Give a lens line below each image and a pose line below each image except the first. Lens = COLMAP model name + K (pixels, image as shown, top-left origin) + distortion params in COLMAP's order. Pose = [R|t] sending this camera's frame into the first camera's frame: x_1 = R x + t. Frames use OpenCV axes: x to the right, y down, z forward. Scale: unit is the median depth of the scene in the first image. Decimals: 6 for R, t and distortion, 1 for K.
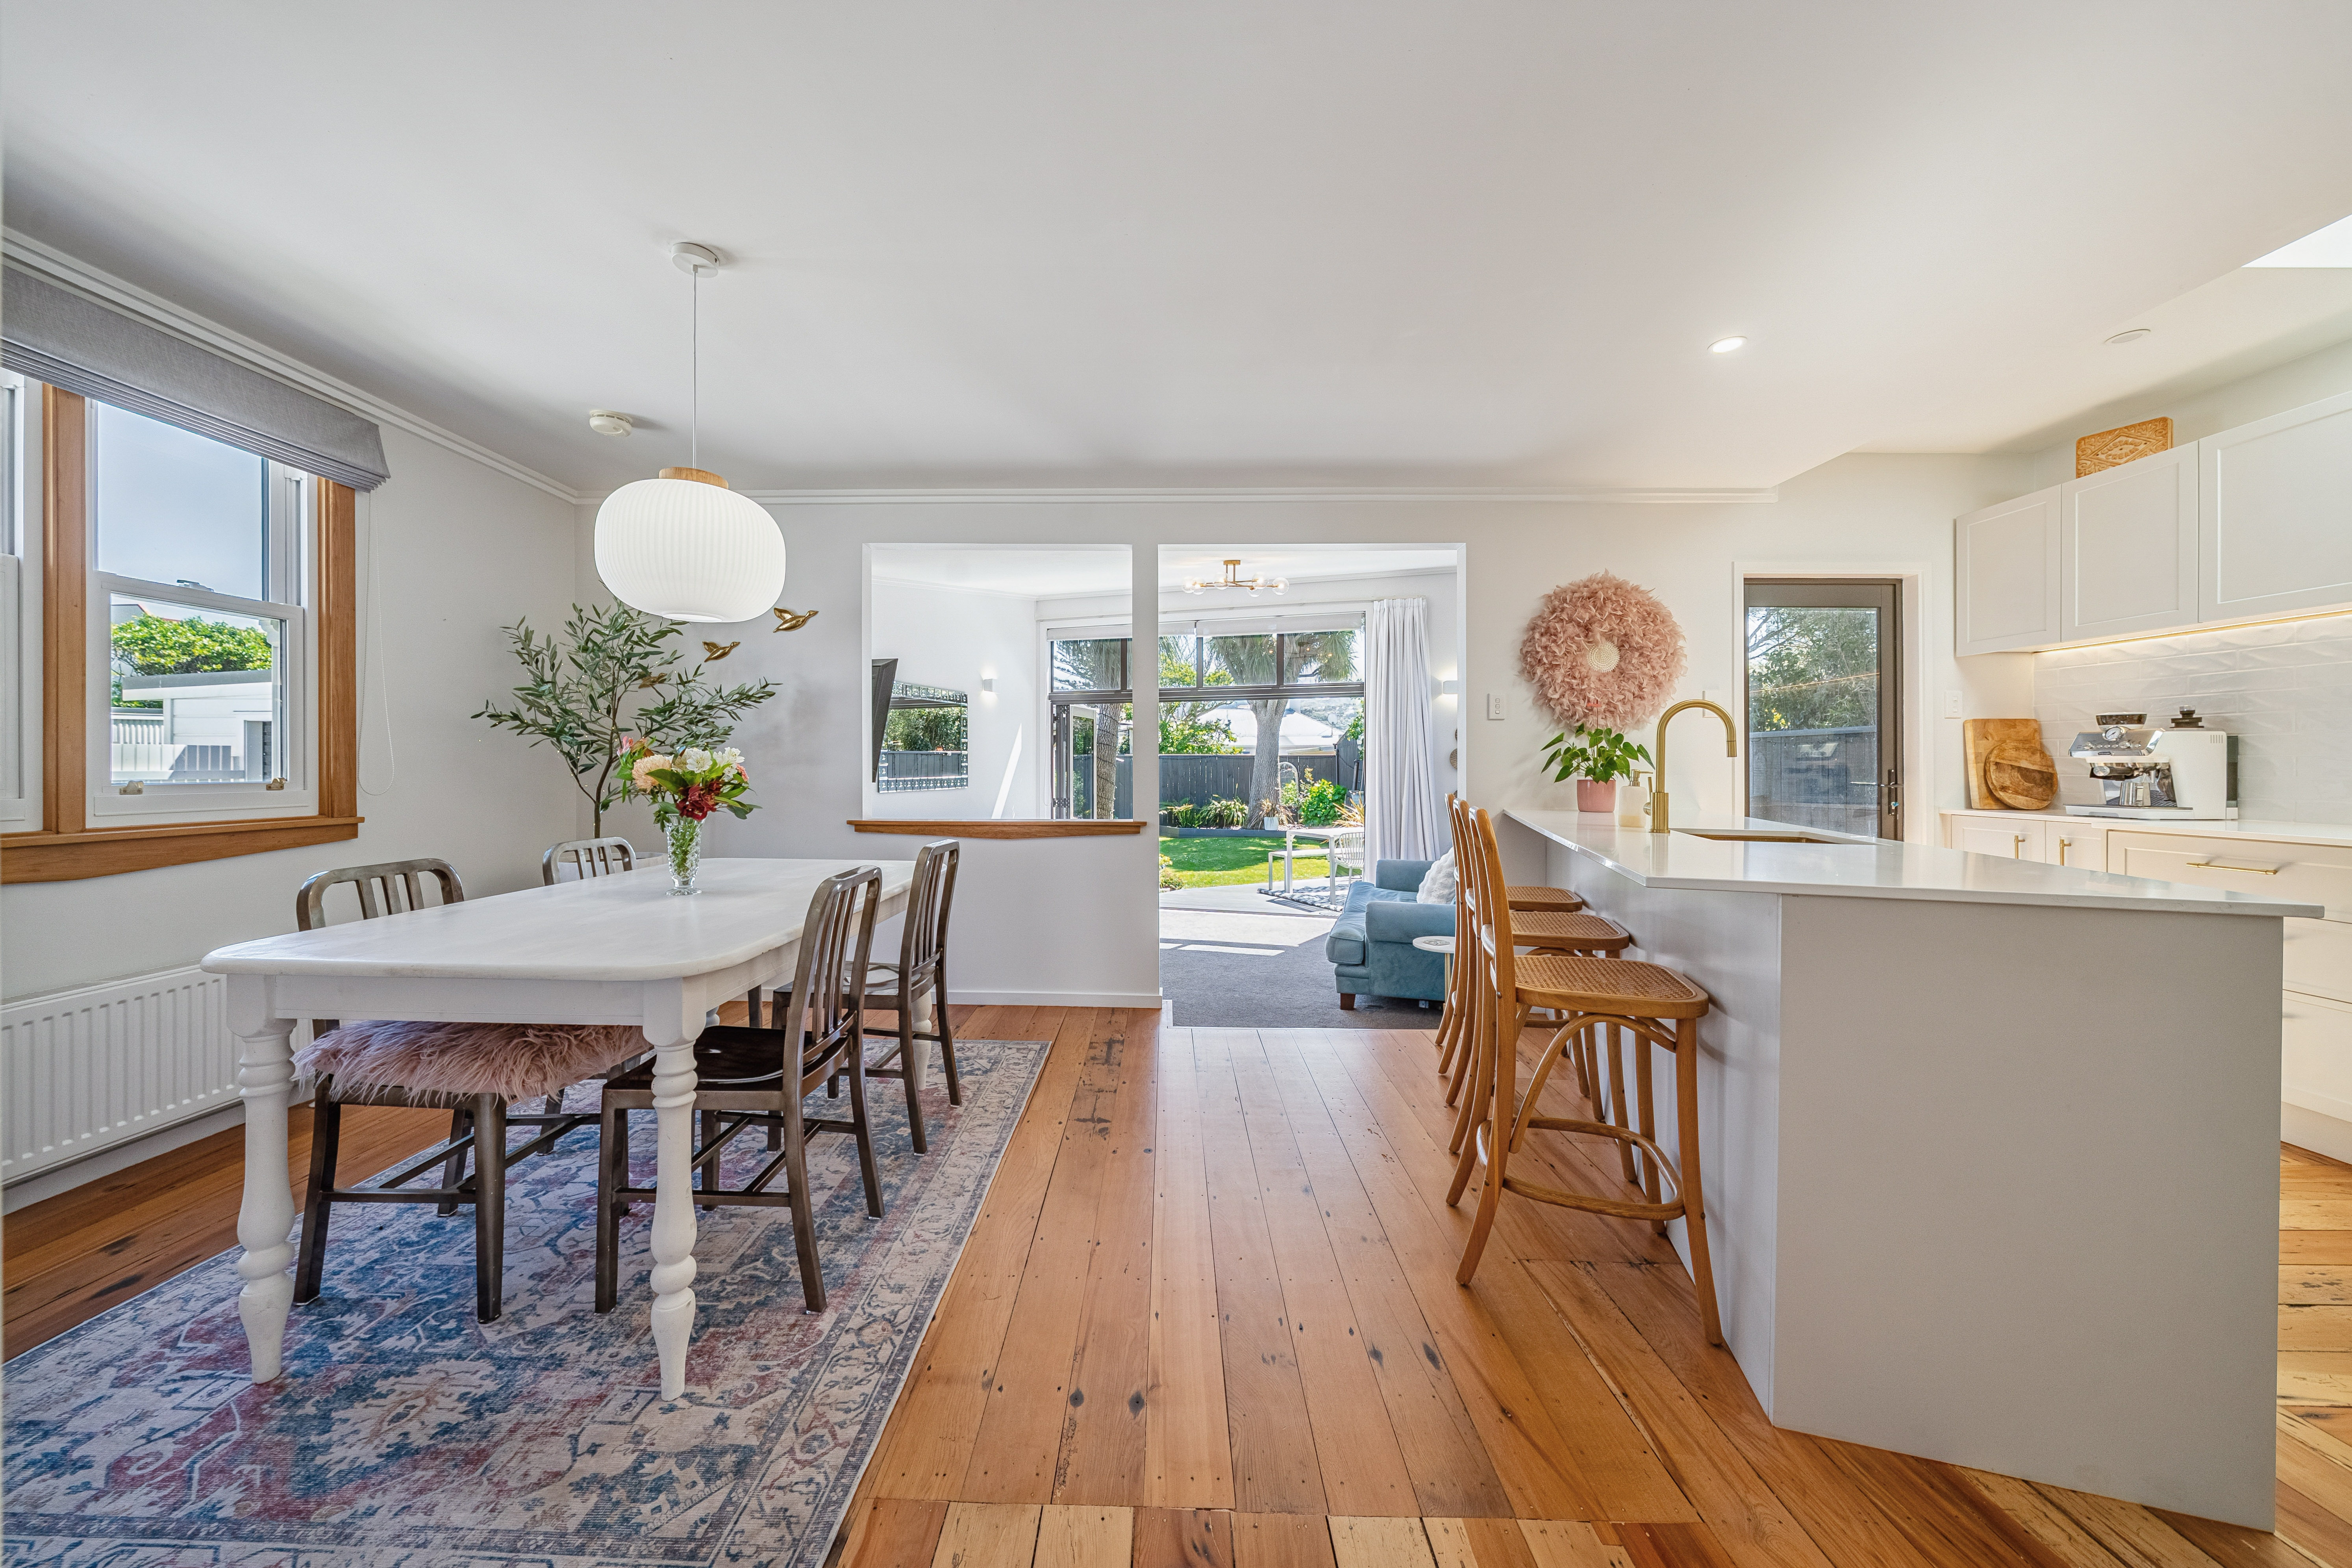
lens RADIAL K [[826.5, 0, 1155.5], [0, 826.5, 765.3], [0, 0, 1]] dist [-0.004718, -0.000061]
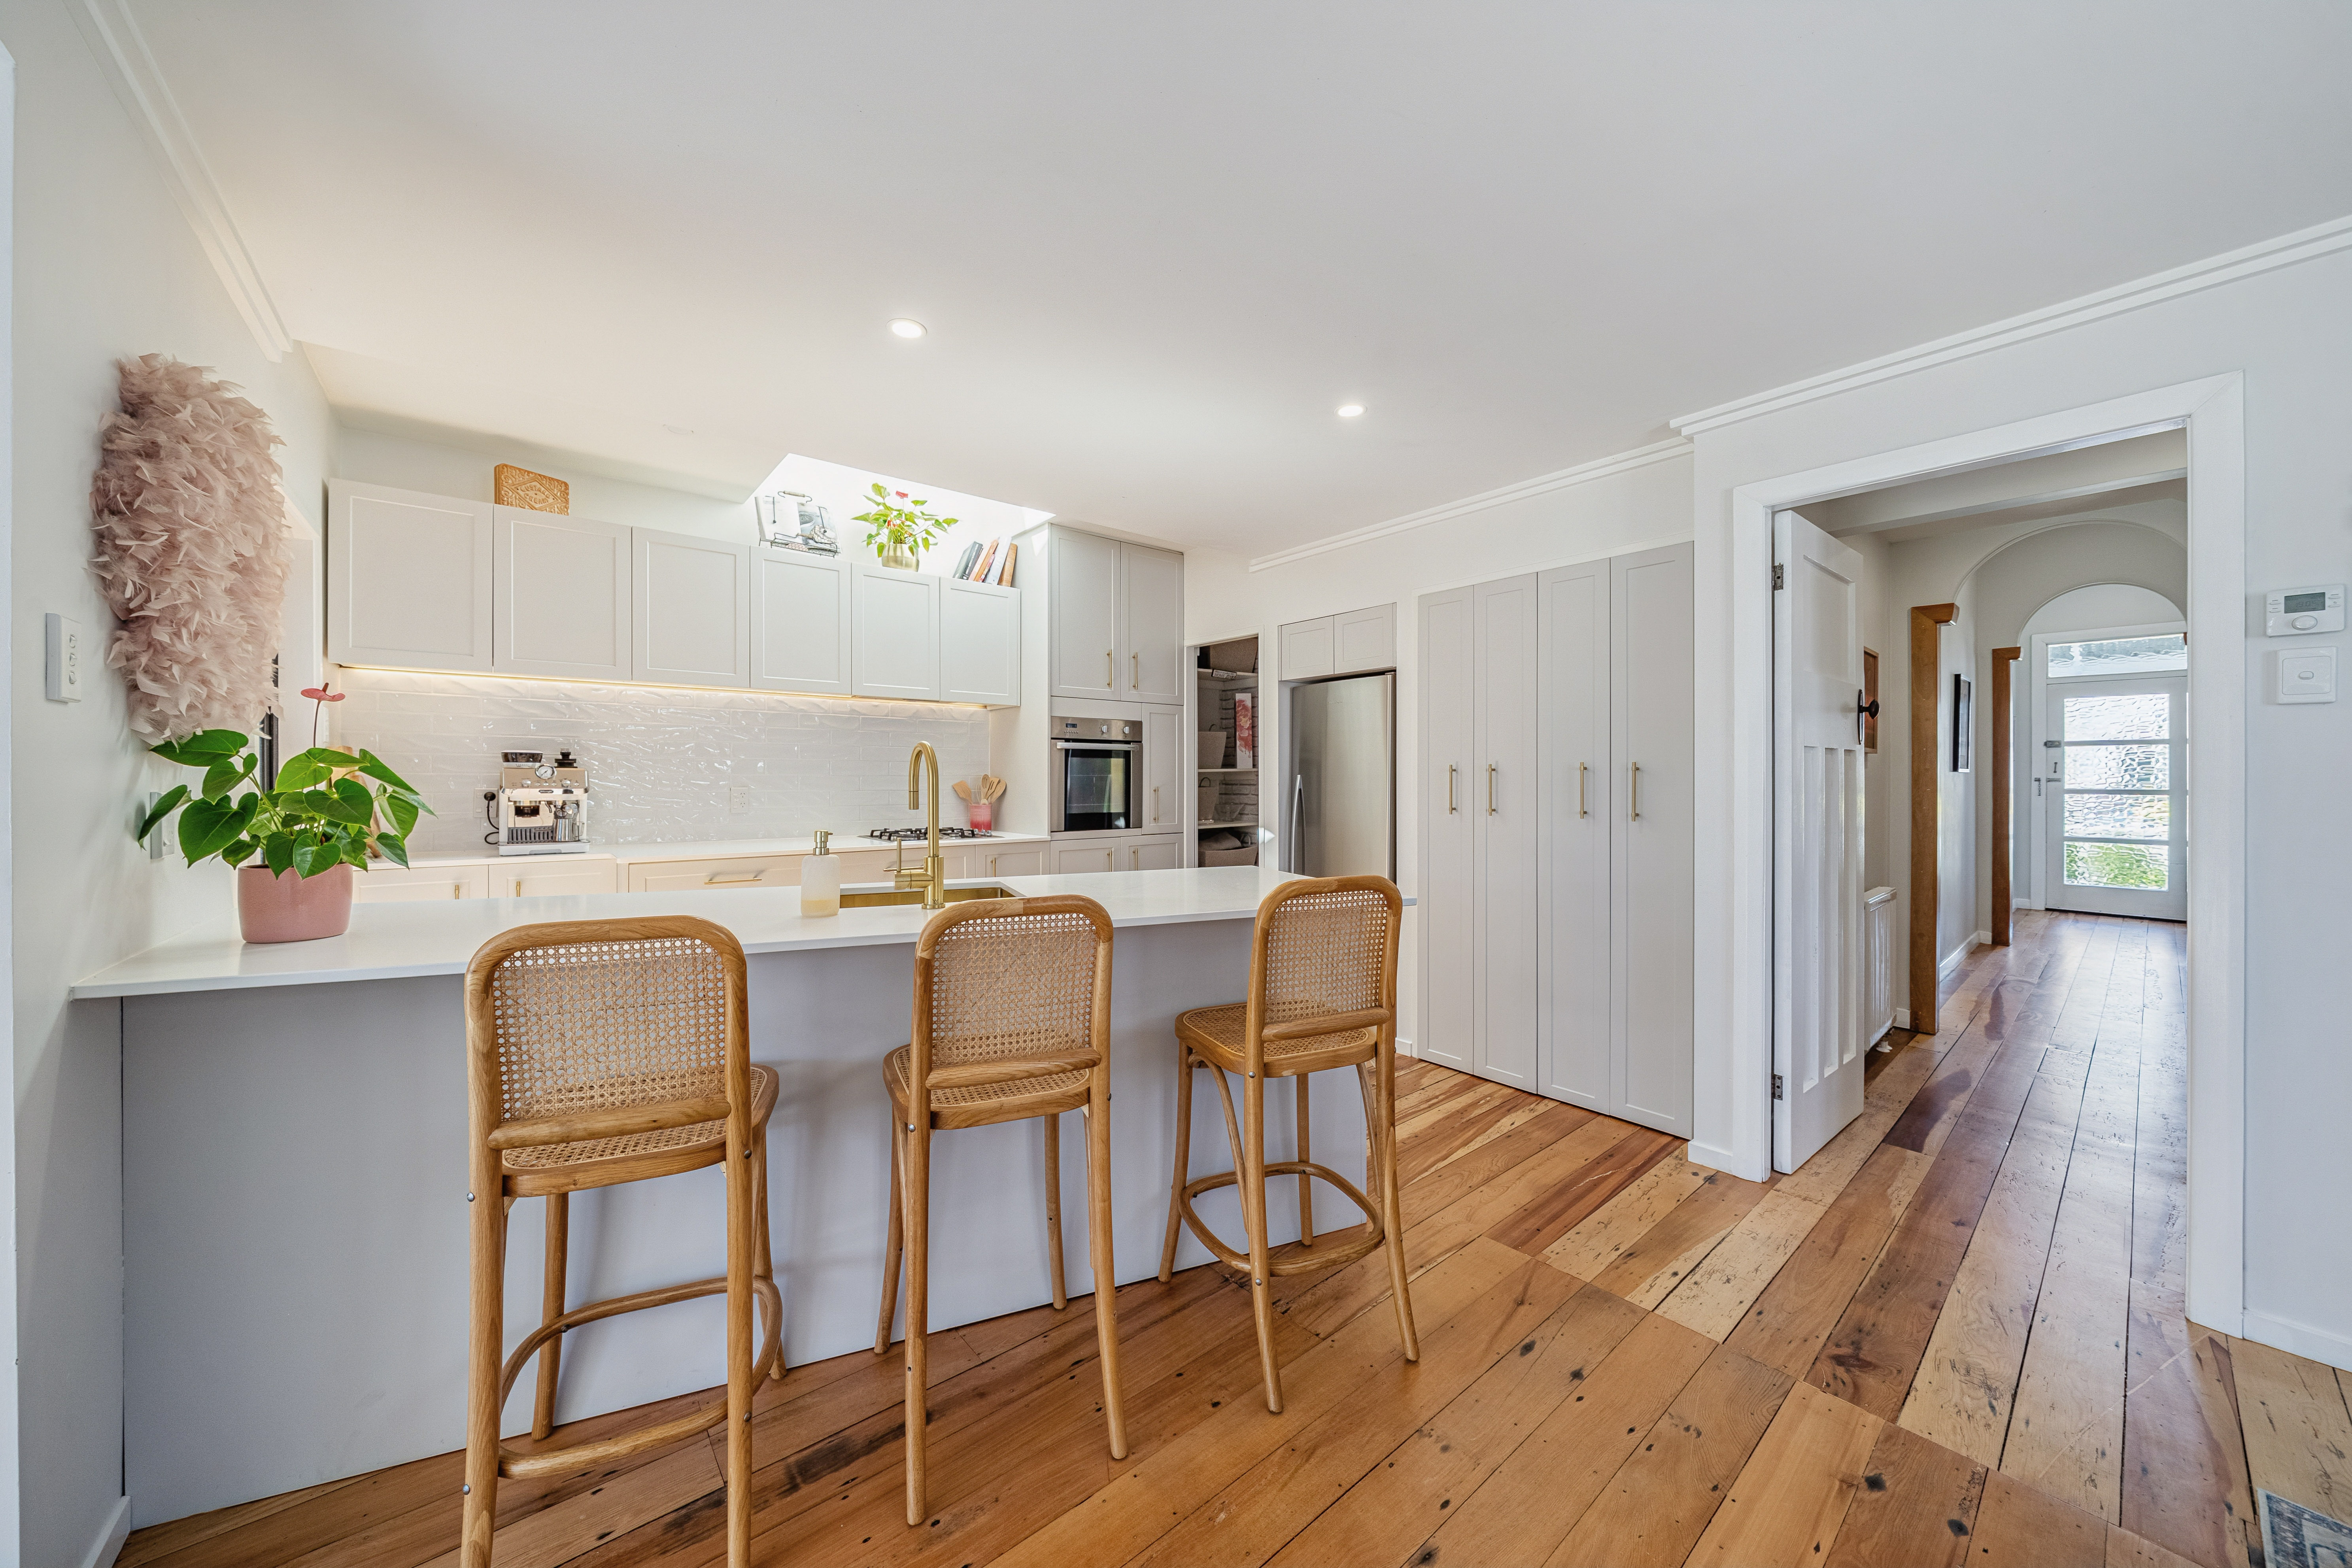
lens RADIAL K [[826.5, 0, 1143.1], [0, 826.5, 768.7], [0, 0, 1]] dist [-0.004718, -0.000061]
pose [[-0.642910, 0.003813, 0.765932, -0.085880], [-0.003578, 0.999962, -0.007981, -0.032207], [-0.765933, -0.007871, -0.642872, 0.917805]]
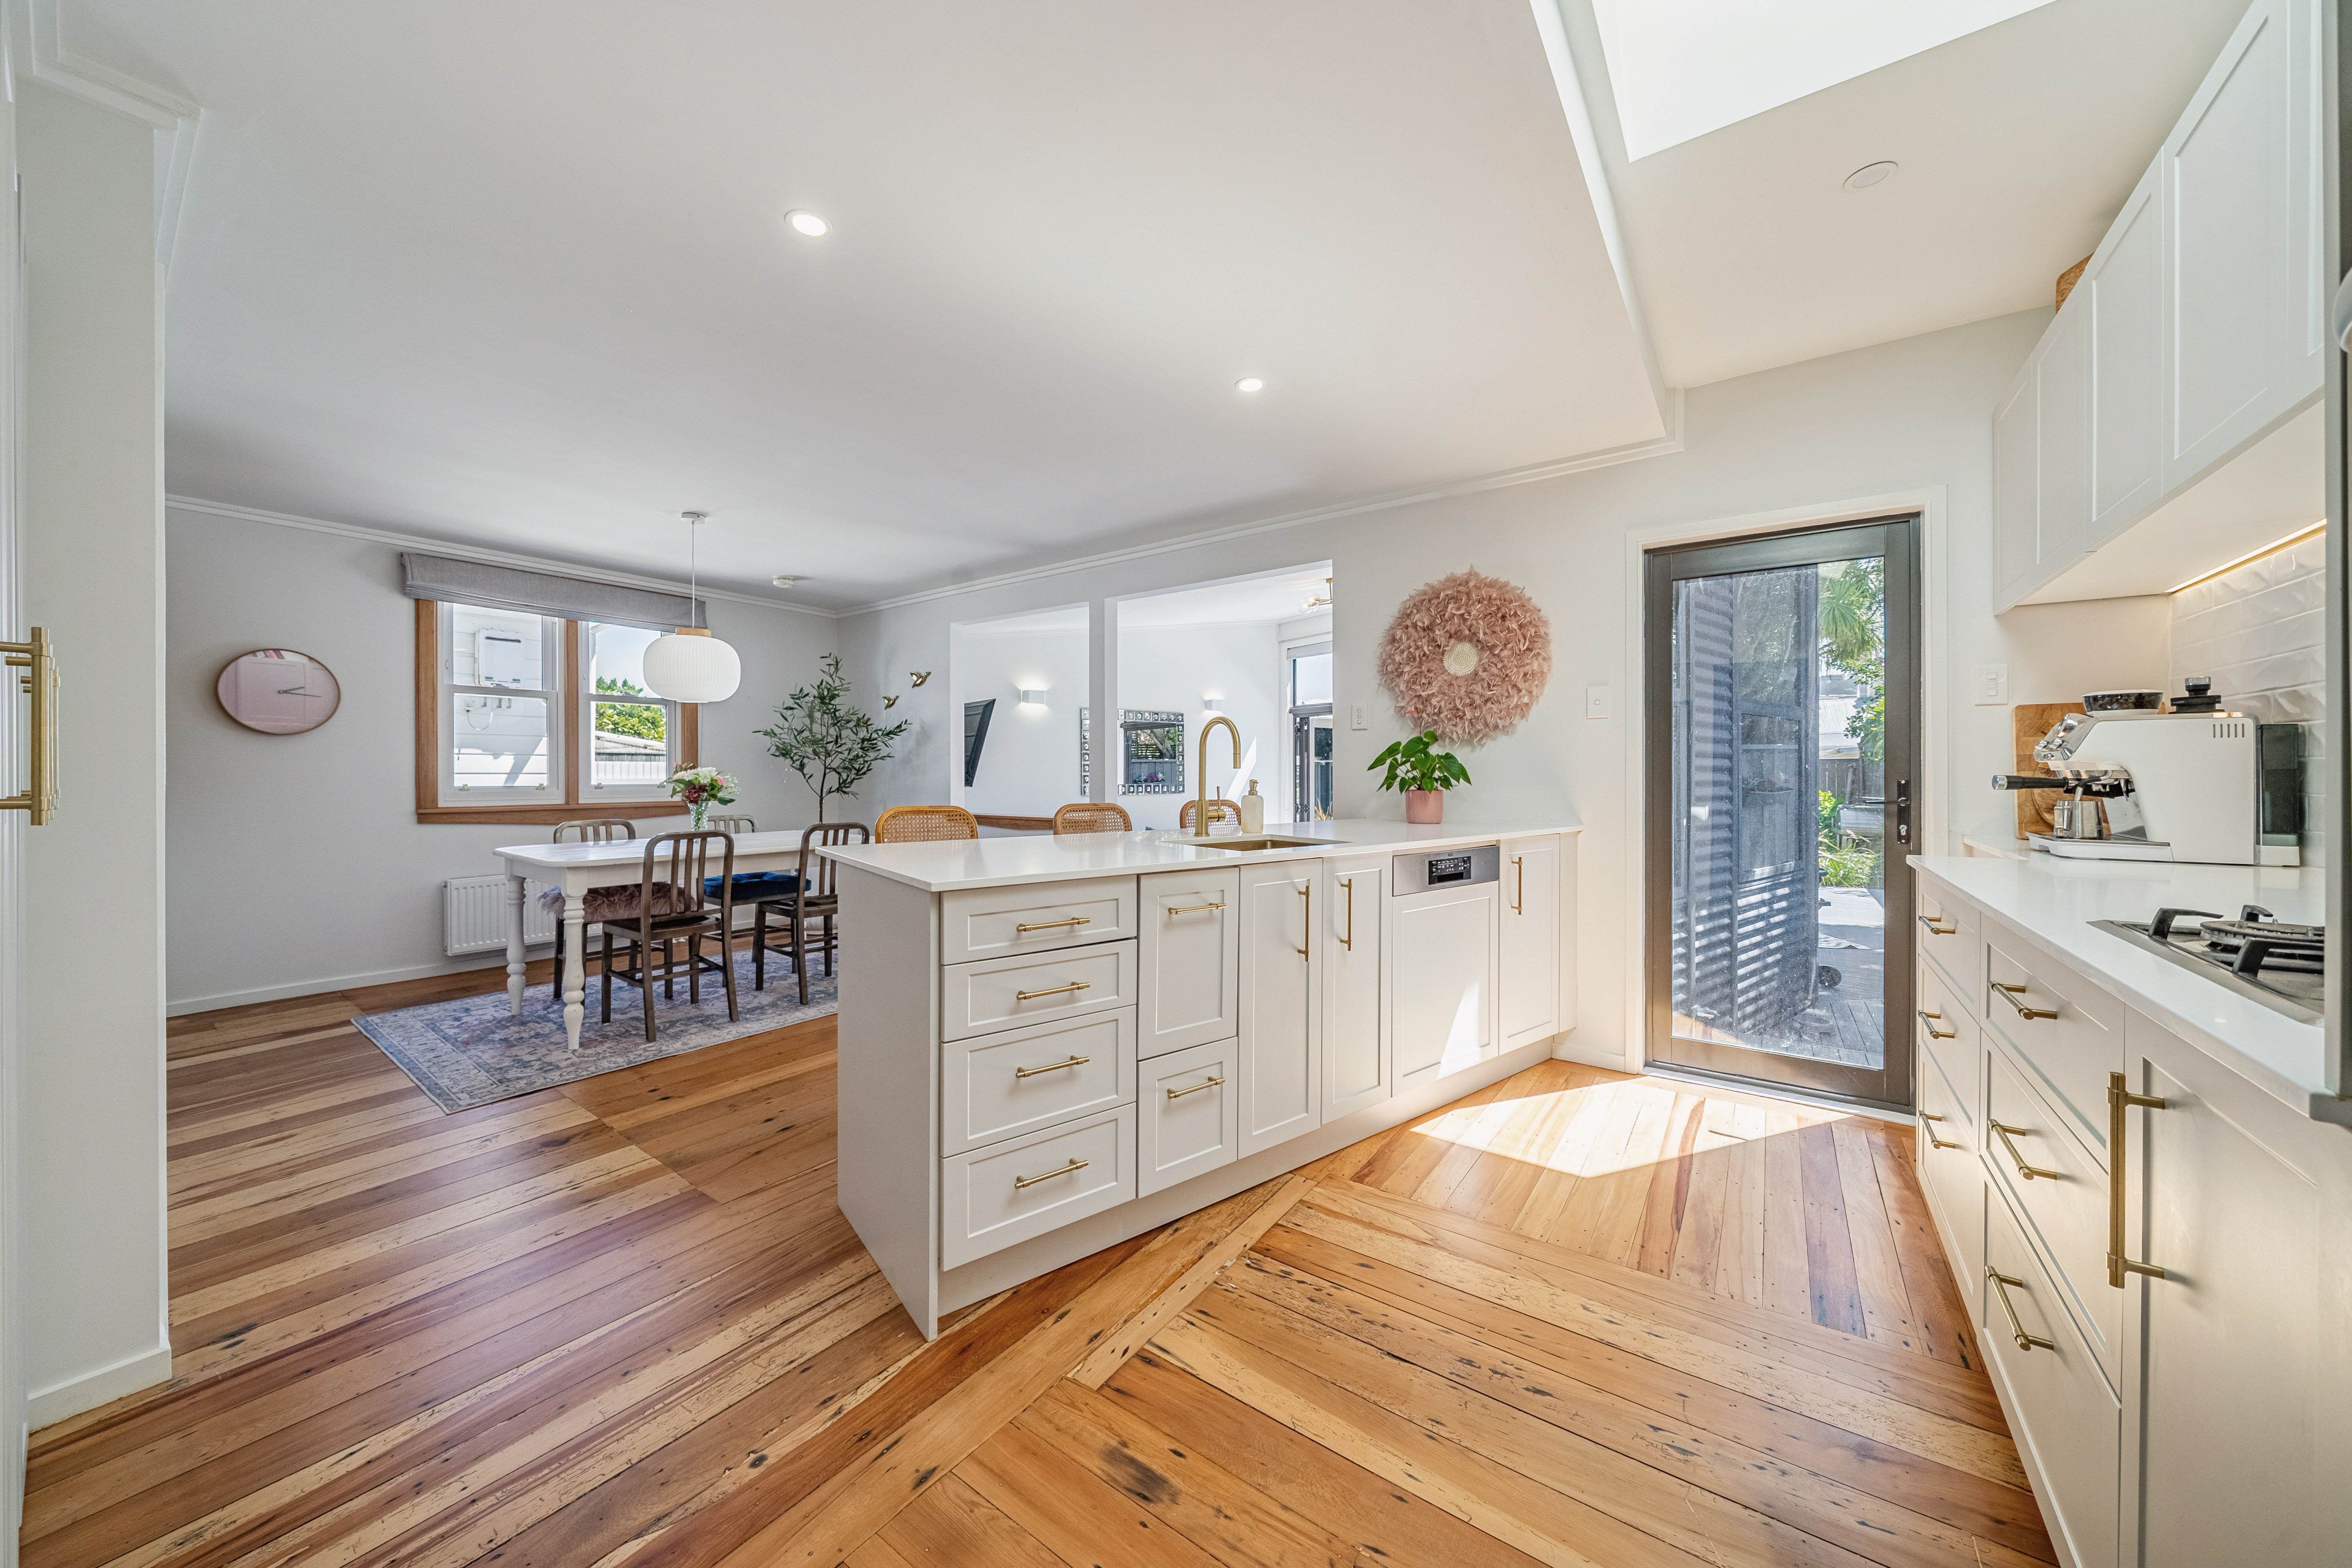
lens RADIAL K [[826.6, 0, 1152.2], [0, 826.6, 764.4], [0, 0, 1]] dist [-0.004718, -0.000061]
pose [[0.806341, -0.008051, -0.591396, 0.816551], [0.001144, 0.999927, -0.012053, -0.000386], [0.591450, 0.009042, 0.806291, 0.036110]]
